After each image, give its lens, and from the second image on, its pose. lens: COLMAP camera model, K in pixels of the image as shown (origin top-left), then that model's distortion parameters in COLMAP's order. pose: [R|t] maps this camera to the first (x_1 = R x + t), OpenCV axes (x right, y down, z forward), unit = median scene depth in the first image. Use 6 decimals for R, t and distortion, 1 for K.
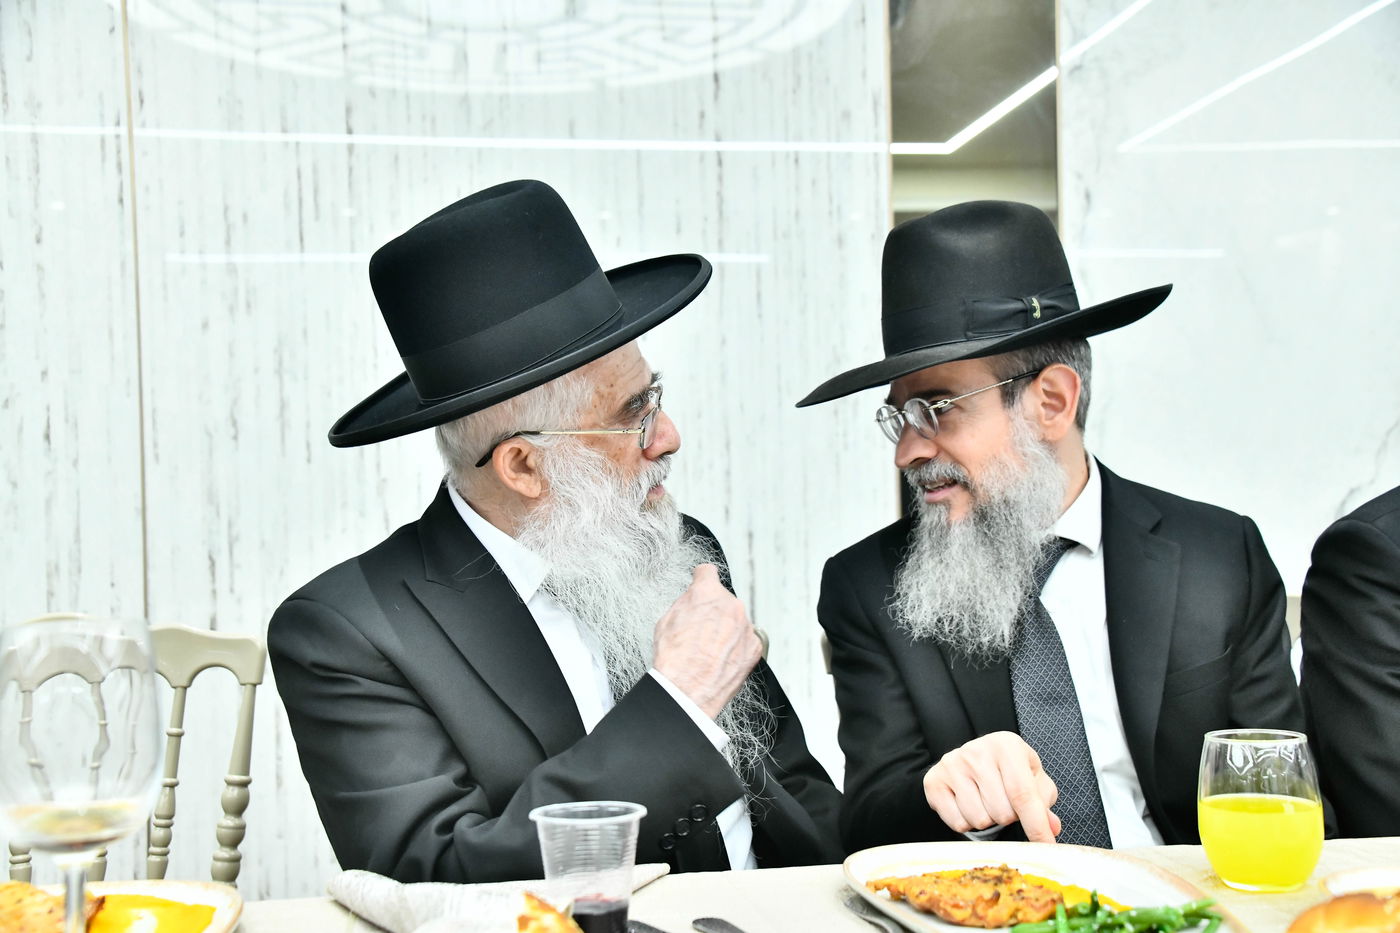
lens RADIAL K [[1737.0, 0, 706.3], [0, 1737.0, 478.9], [0, 0, 1]] dist [0.200320, 0.000000]
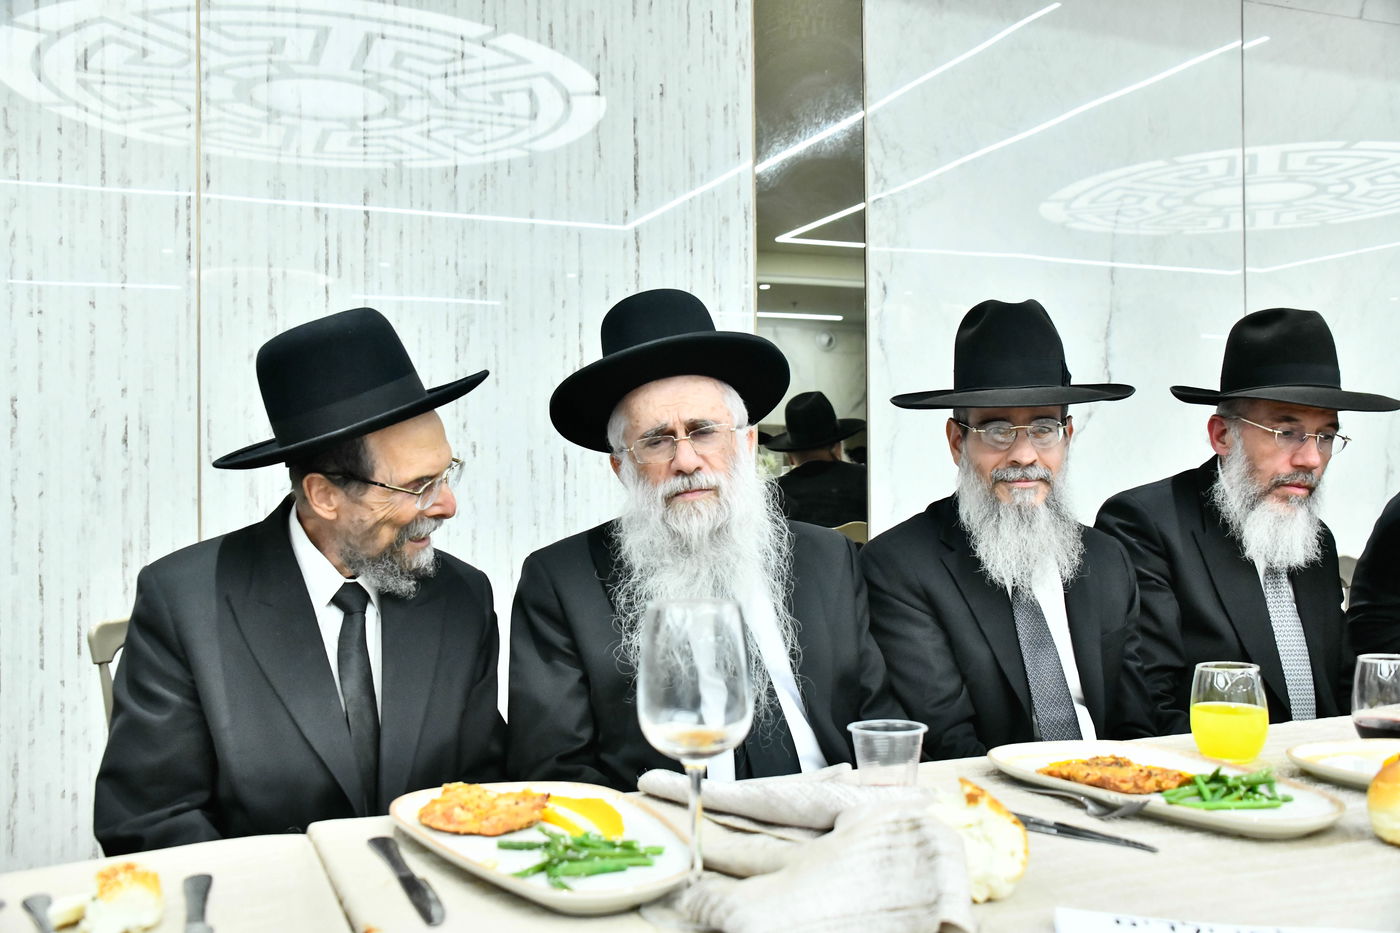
lens RADIAL K [[1344.9, 0, 696.5], [0, 1344.9, 463.3], [0, 0, 1]] dist [0.017125, 0.000000]
pose [[0.971672, 0.020414, 0.235450, -0.198970], [-0.019144, 0.999787, -0.007680, -0.007990], [-0.235557, 0.002955, 0.971856, -0.024413]]
